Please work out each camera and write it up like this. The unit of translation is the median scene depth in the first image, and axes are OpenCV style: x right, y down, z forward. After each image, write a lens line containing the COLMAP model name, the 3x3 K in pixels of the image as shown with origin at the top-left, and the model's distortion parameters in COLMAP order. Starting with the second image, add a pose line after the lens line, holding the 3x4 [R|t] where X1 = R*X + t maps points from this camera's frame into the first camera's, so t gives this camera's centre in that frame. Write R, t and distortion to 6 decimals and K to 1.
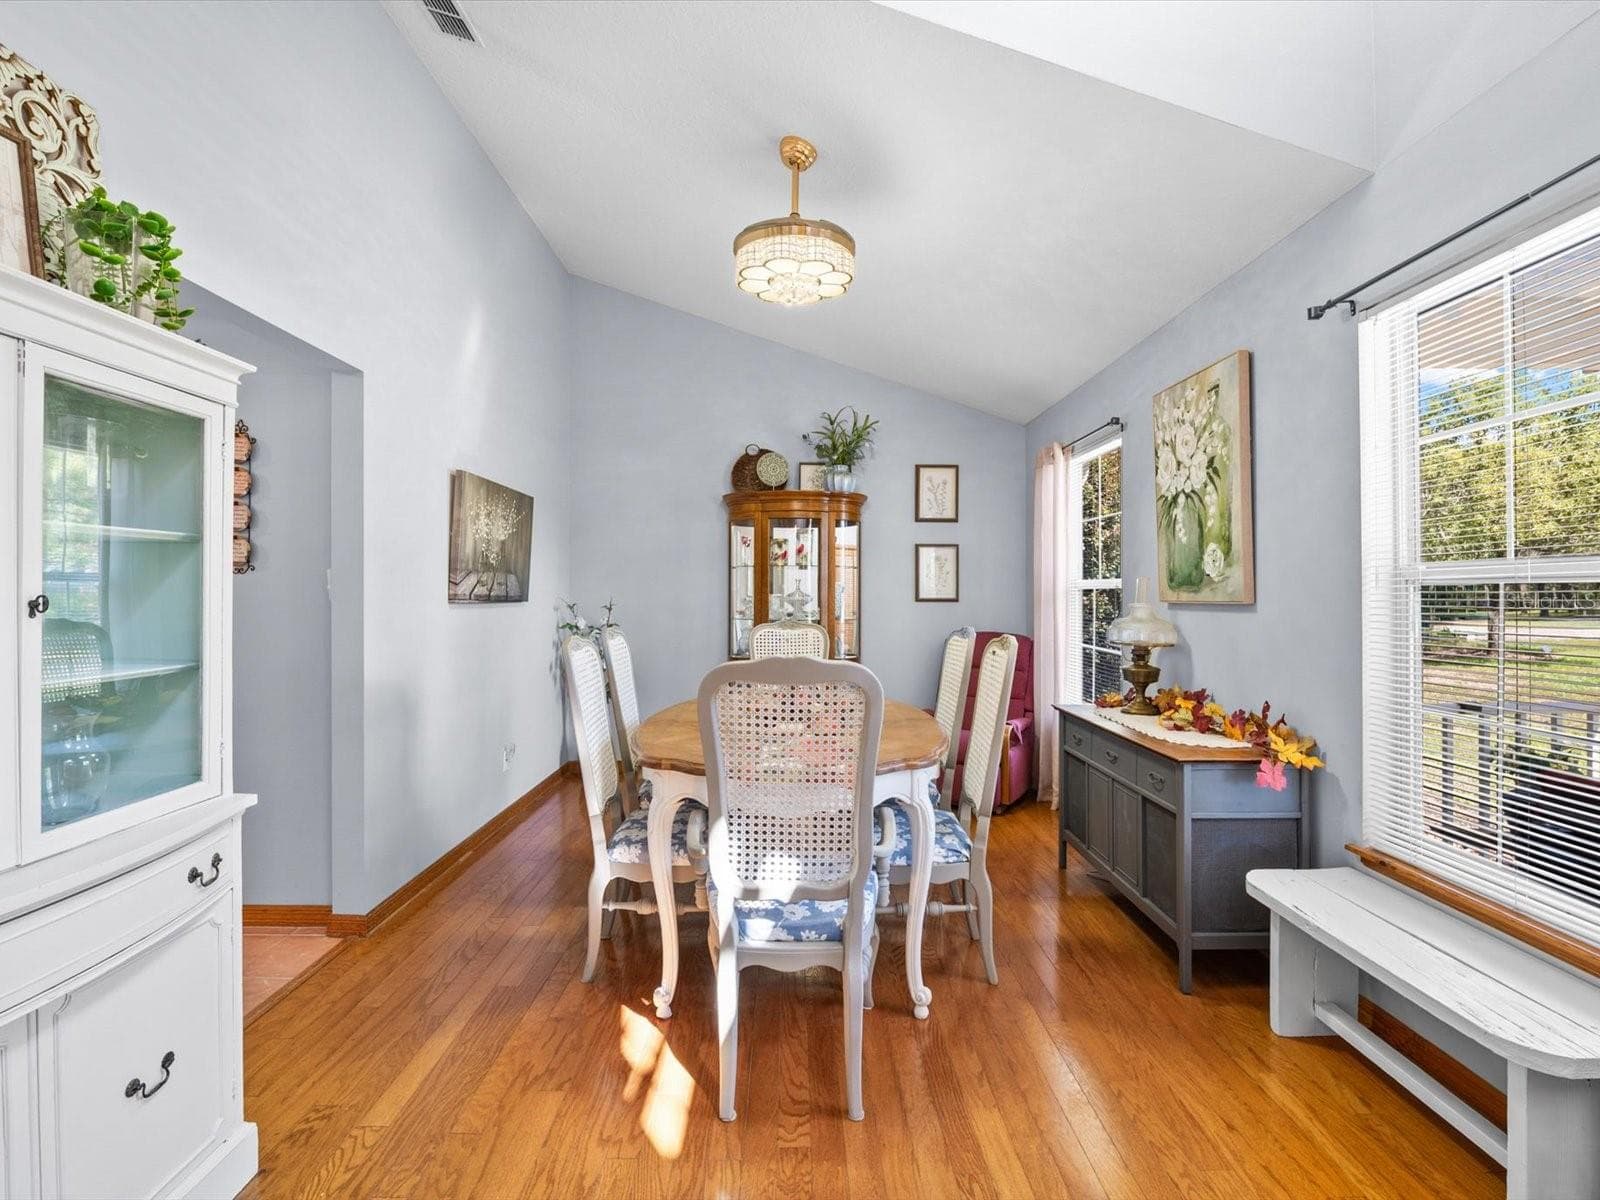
lens RADIAL K [[731.9, 0, 810.1], [0, 731.9, 593.9], [0, 0, 1]] dist [-0.017248, -0.000833]
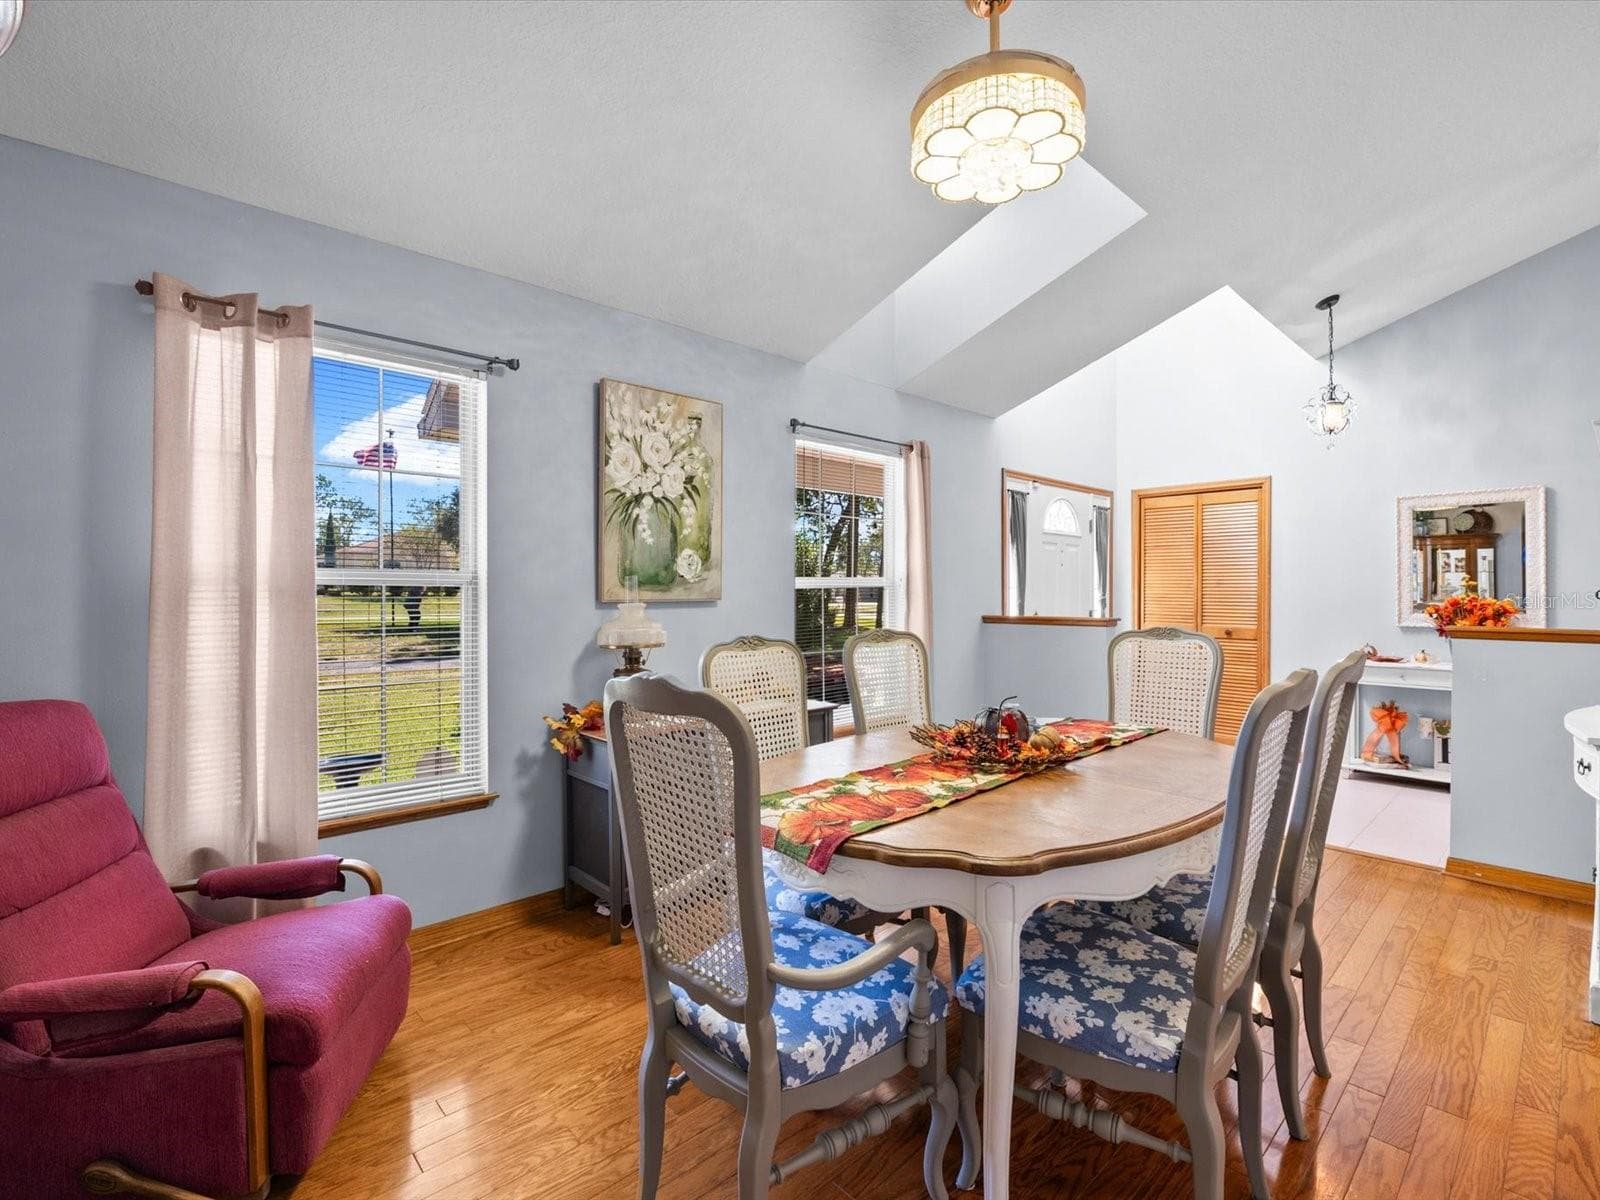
lens RADIAL K [[731.9, 0, 810.1], [0, 731.9, 593.9], [0, 0, 1]] dist [-0.017248, -0.000833]
pose [[-0.667932, 0.002382, 0.744218, -0.432553], [0.003934, 0.999992, 0.000331, 0.002214], [-0.744211, 0.003149, -0.667937, 1.583423]]
